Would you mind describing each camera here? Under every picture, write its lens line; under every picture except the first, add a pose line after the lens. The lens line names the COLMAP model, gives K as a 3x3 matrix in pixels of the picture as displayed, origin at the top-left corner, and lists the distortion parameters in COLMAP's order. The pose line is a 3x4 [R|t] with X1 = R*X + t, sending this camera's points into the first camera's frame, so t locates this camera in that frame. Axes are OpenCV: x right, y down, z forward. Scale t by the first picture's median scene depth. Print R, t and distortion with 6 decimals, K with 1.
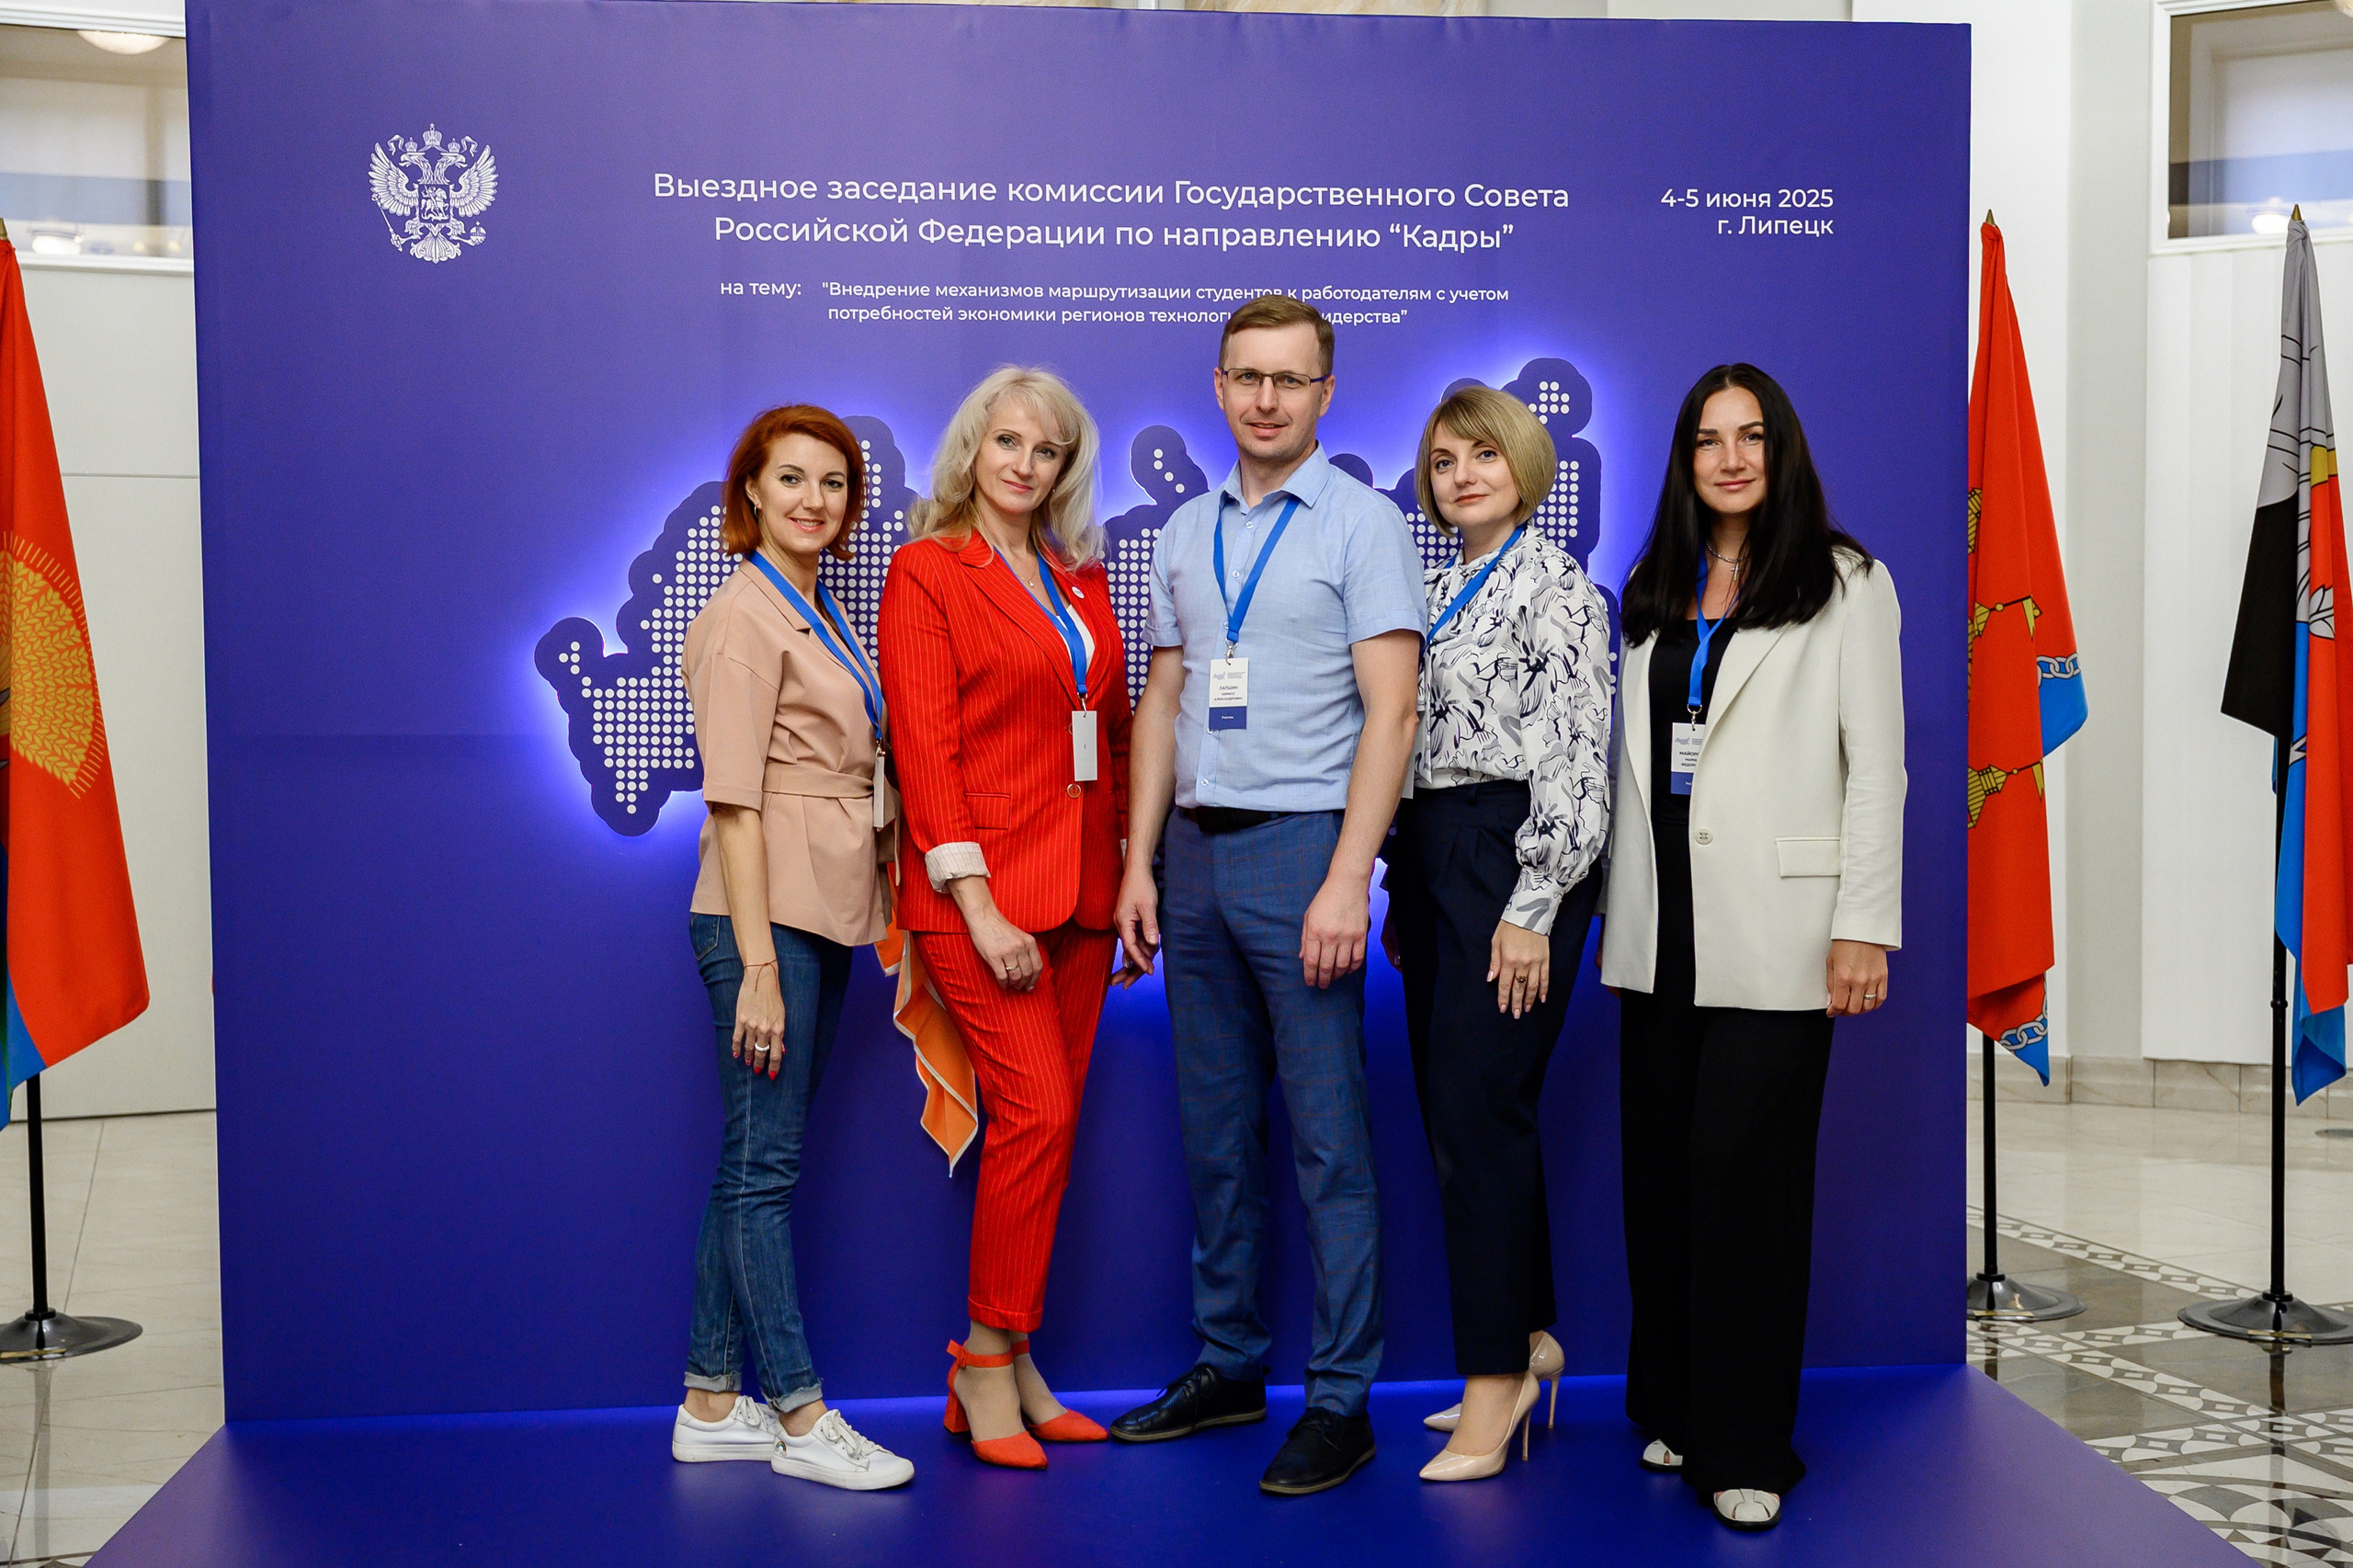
lens RADIAL K [[2534.1, 0, 1206.9], [0, 2534.1, 770.6], [0, 0, 1]] dist [-0.000835, 0.050515]
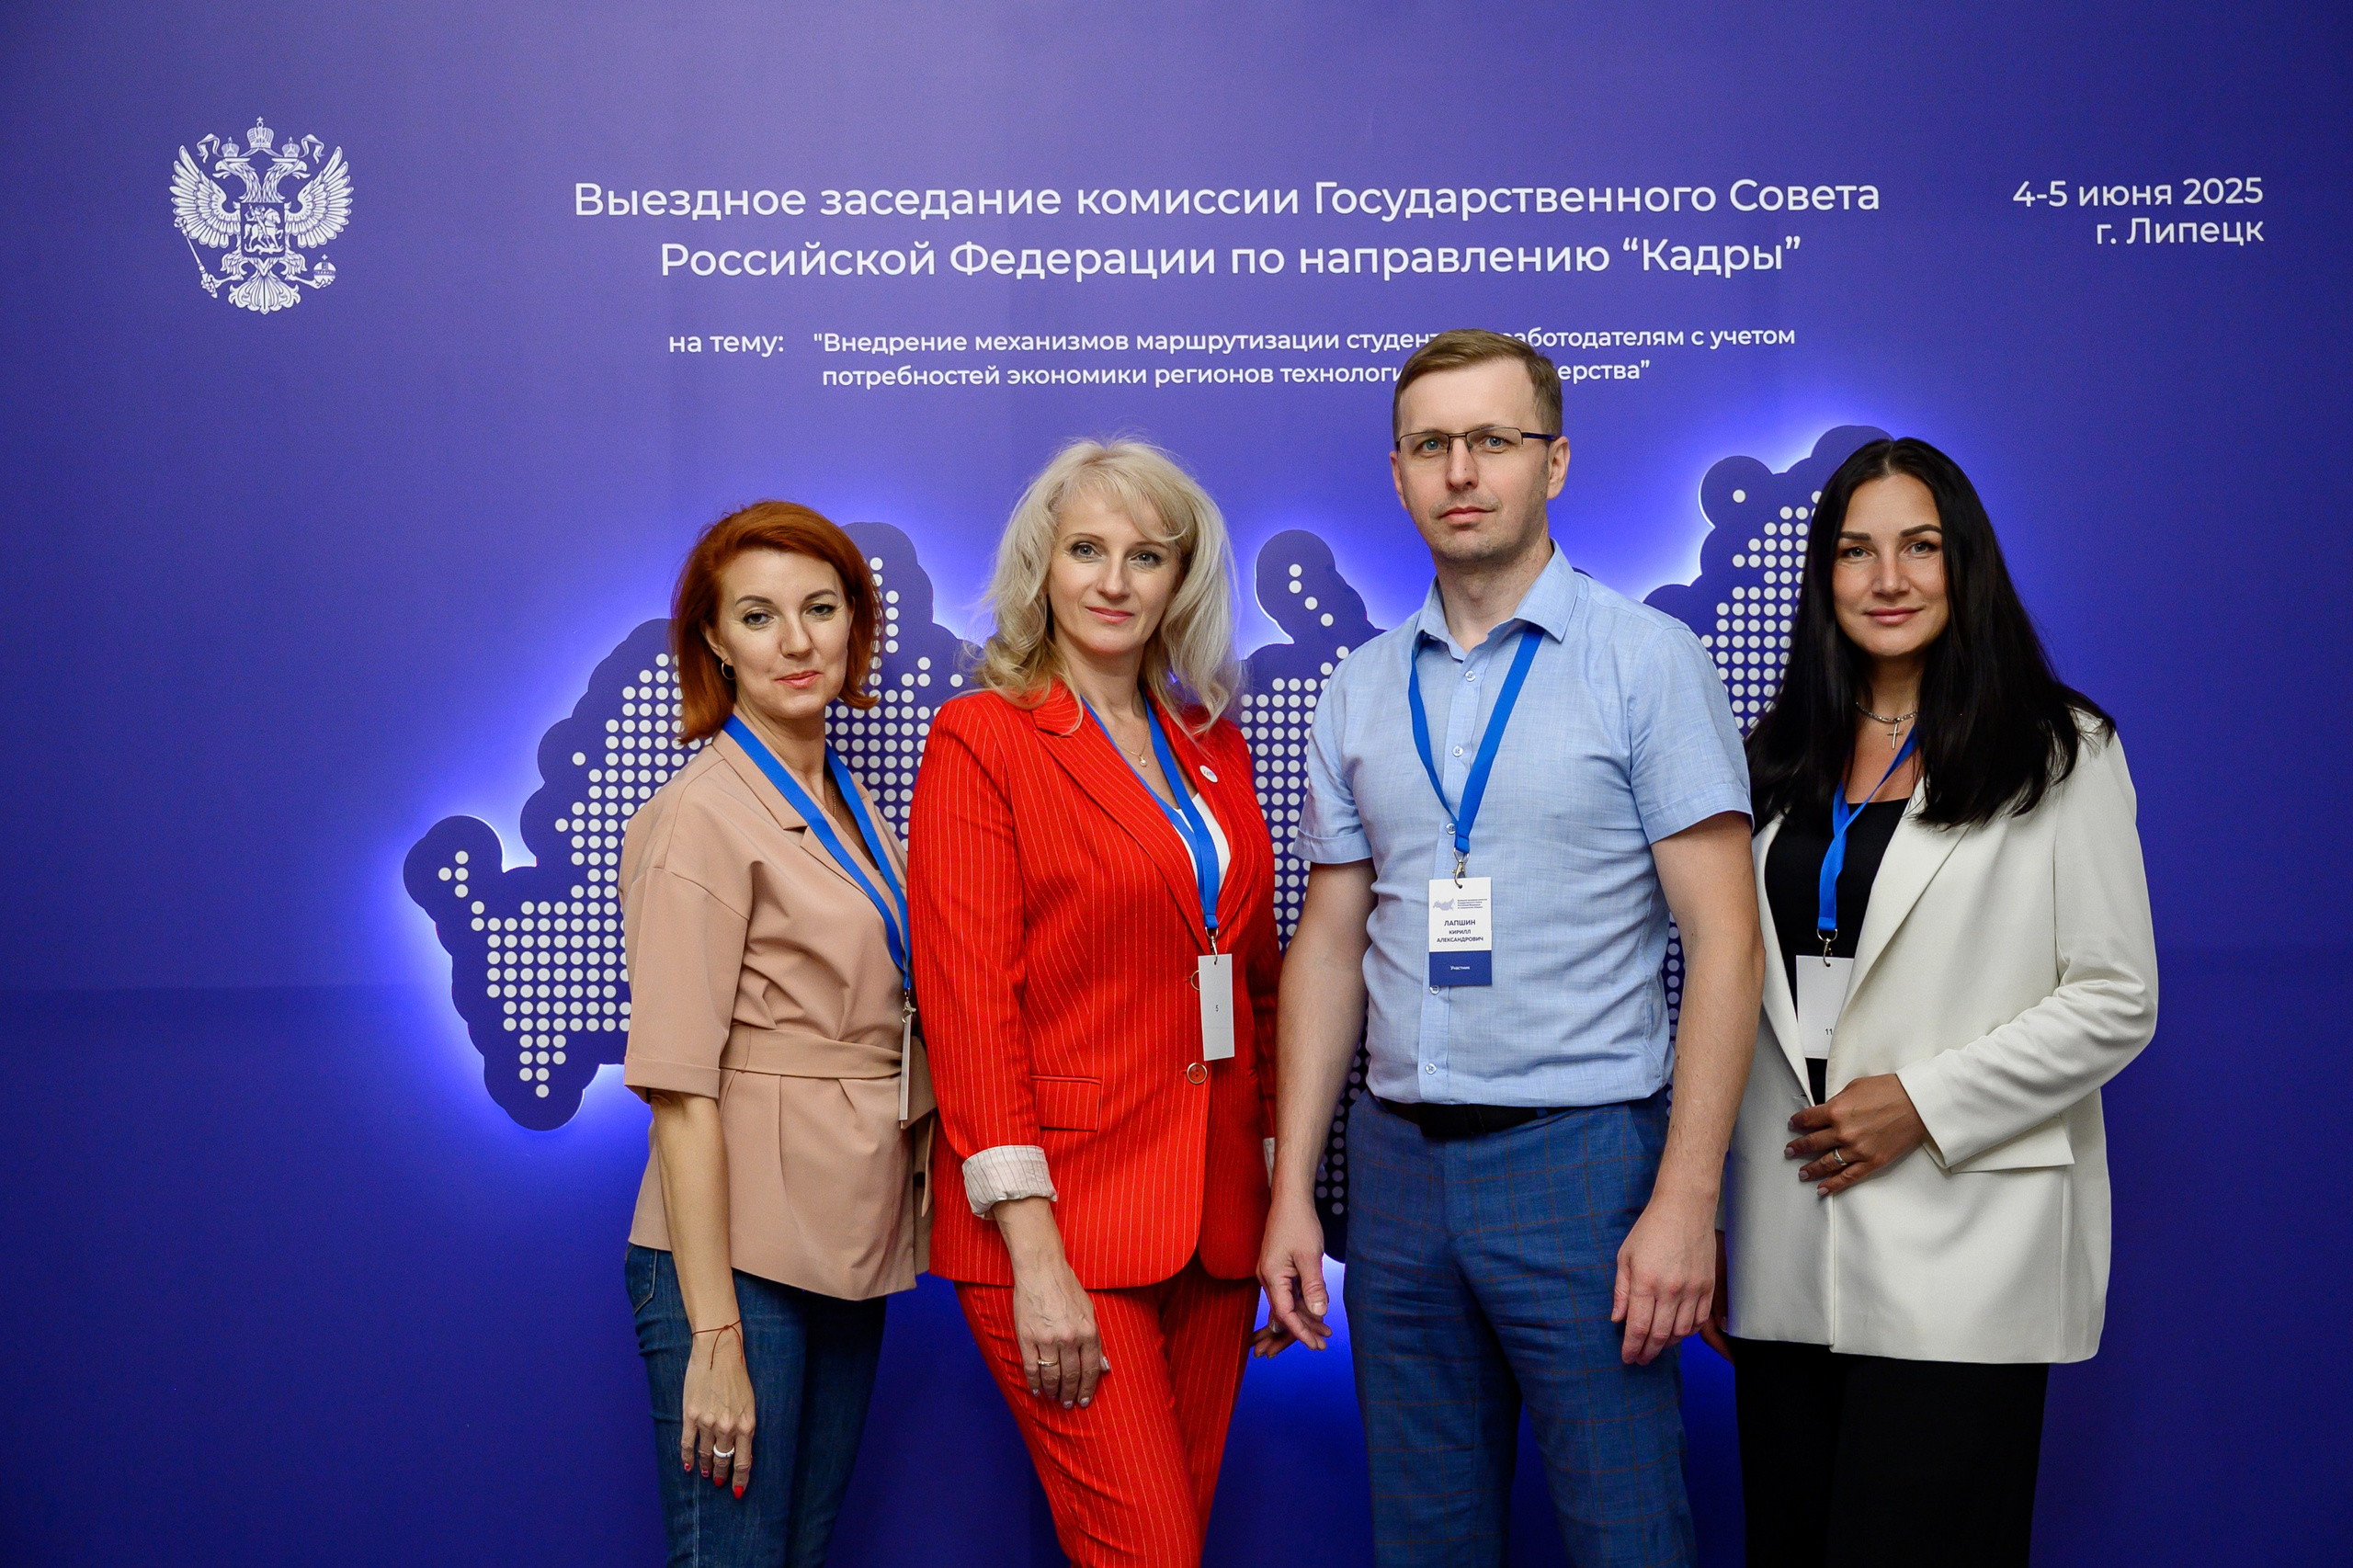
lens RADIAL K [[3117.9, 0, 1187.2], [0, 3117.9, 793.7], [0, 0, 1]] dist [0.020073, 0.061301]
pose [[0.999389, -0.010999, -0.033173, -0.021379], [0.009328, 0.998700, -0.050110, -0.021466], [0.033681, 0.049770, 0.998193, 0.148948]]
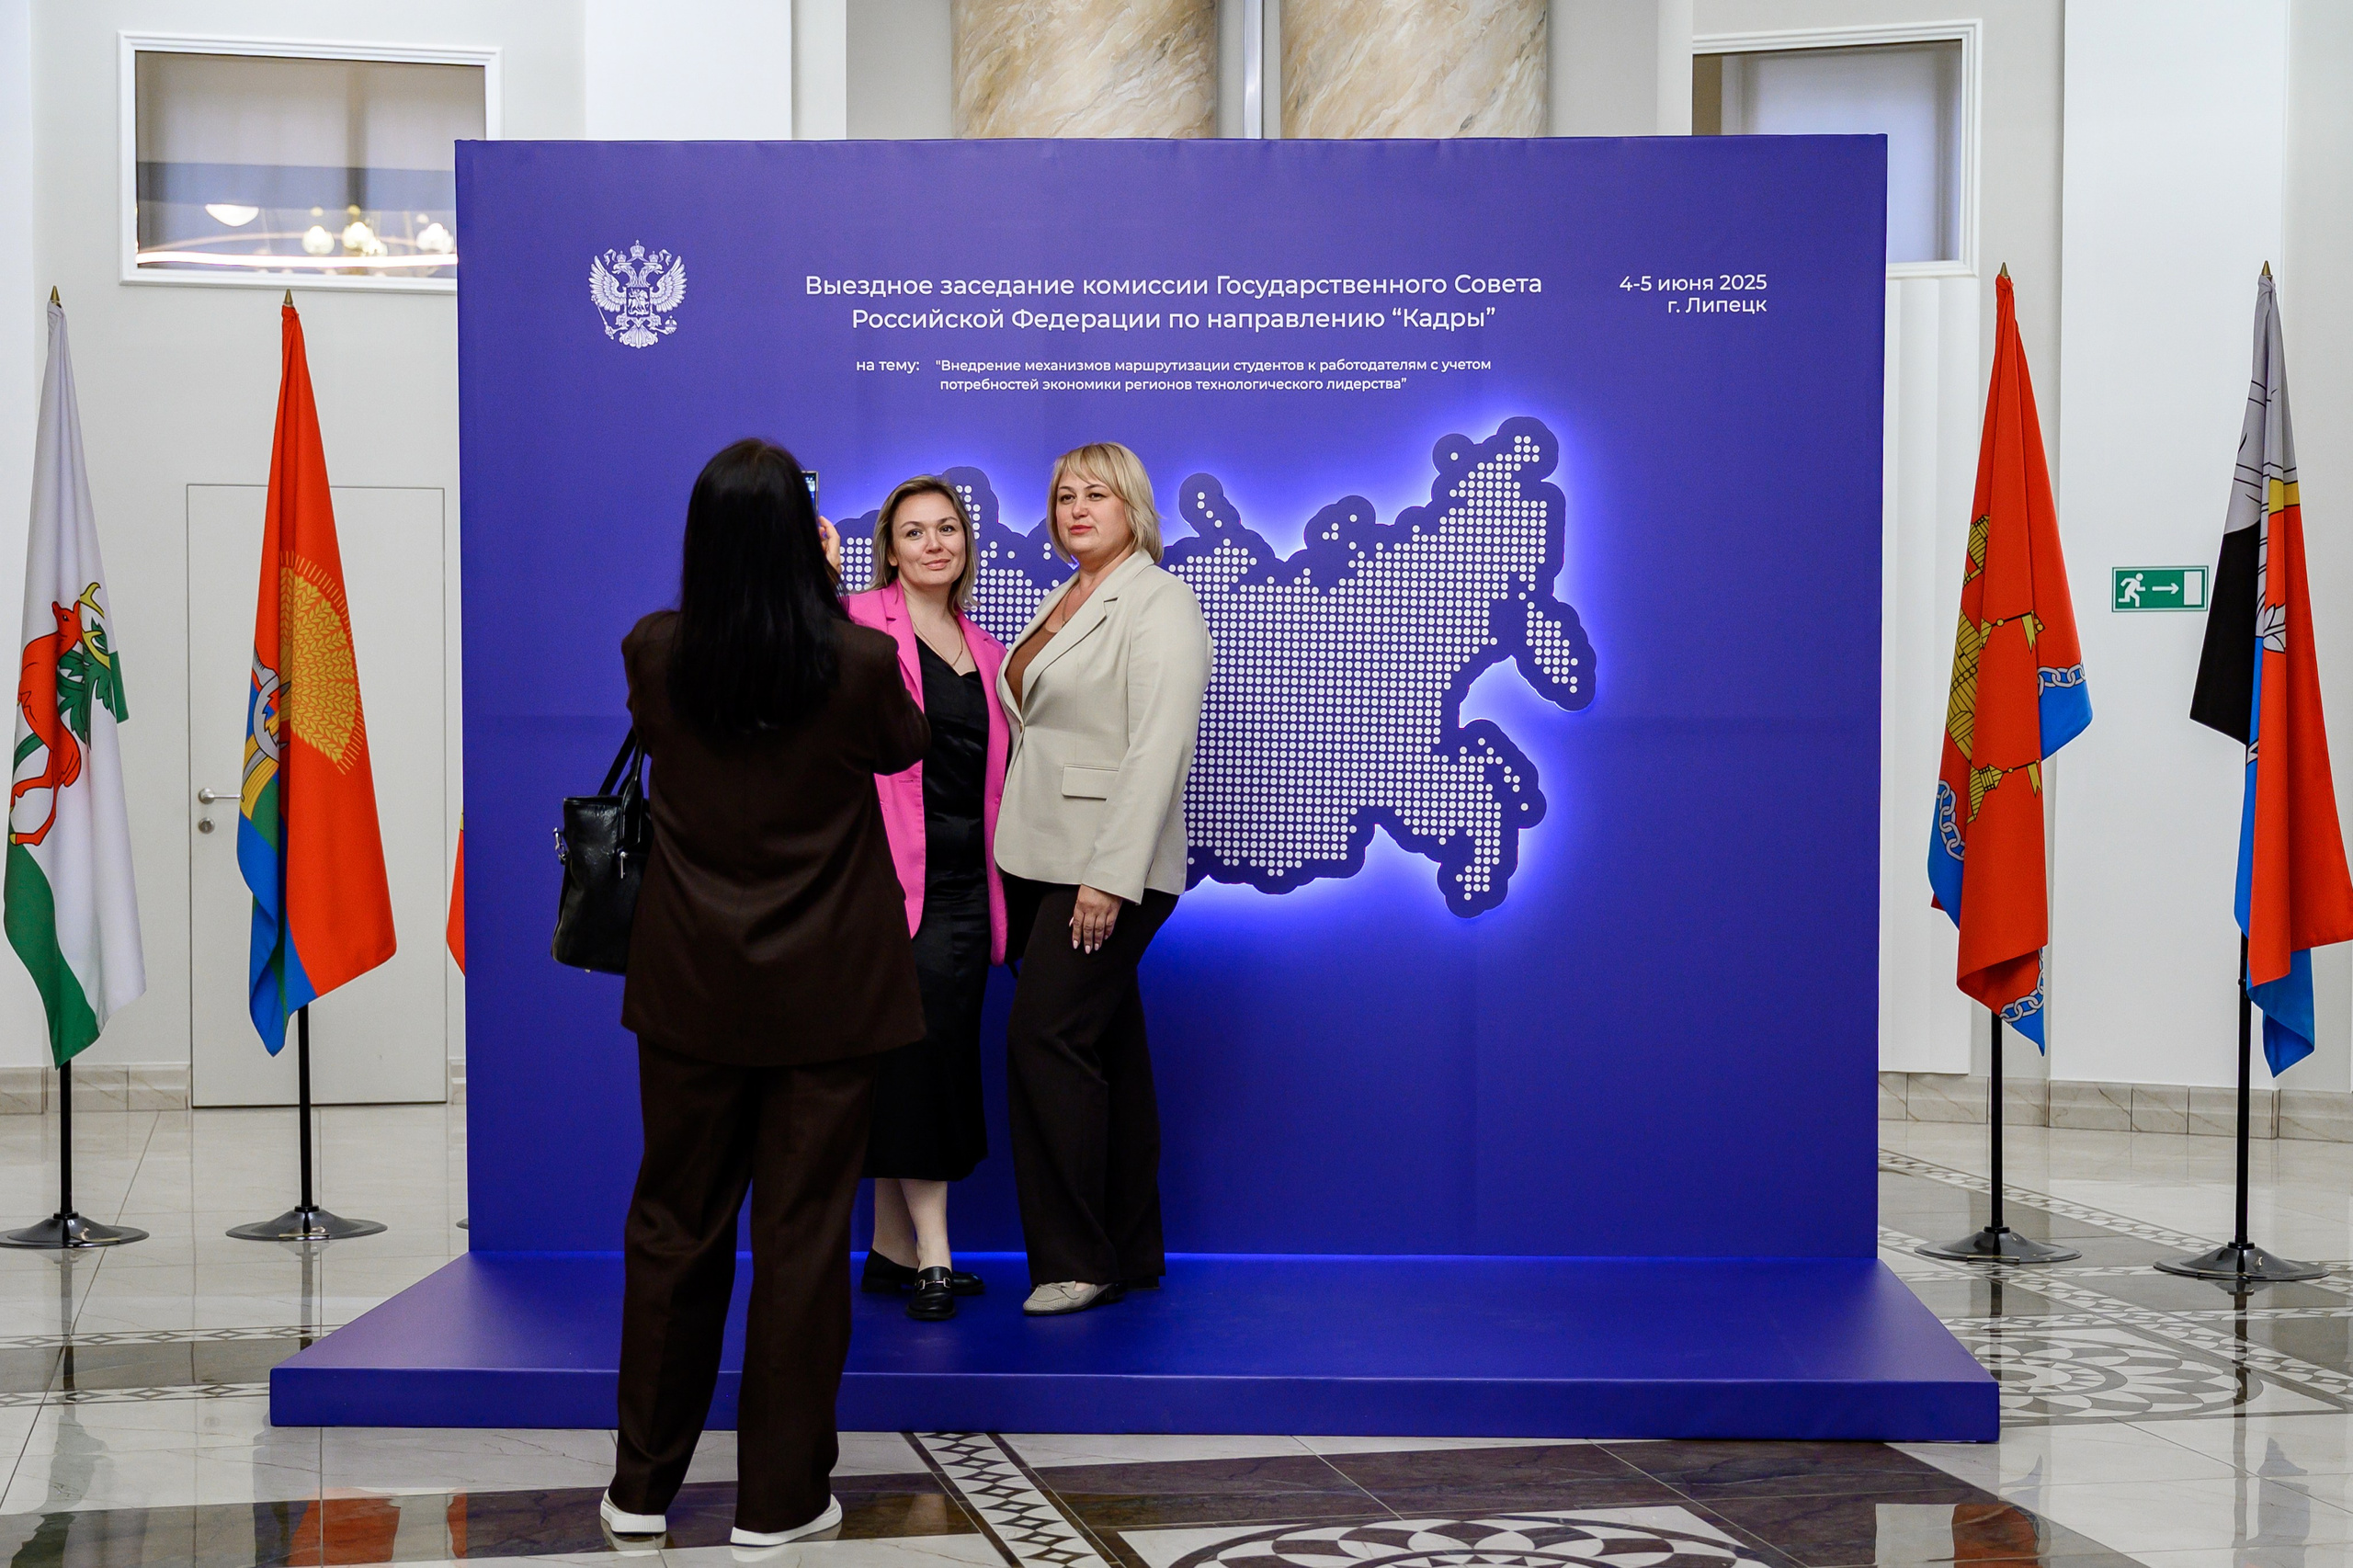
lens RADIAL K [[3472.2, 0, 1224.2], [0, 3472.2, 840.5], [0, 0, 1]] dist [0.038700, -0.020280]
pose [[0.991809, 0.012915, -0.127077, 0.213181], [-0.012946, 0.999916, 0.000581, 0.043409], [0.127074, 0.001069, 0.991893, -0.696685]]
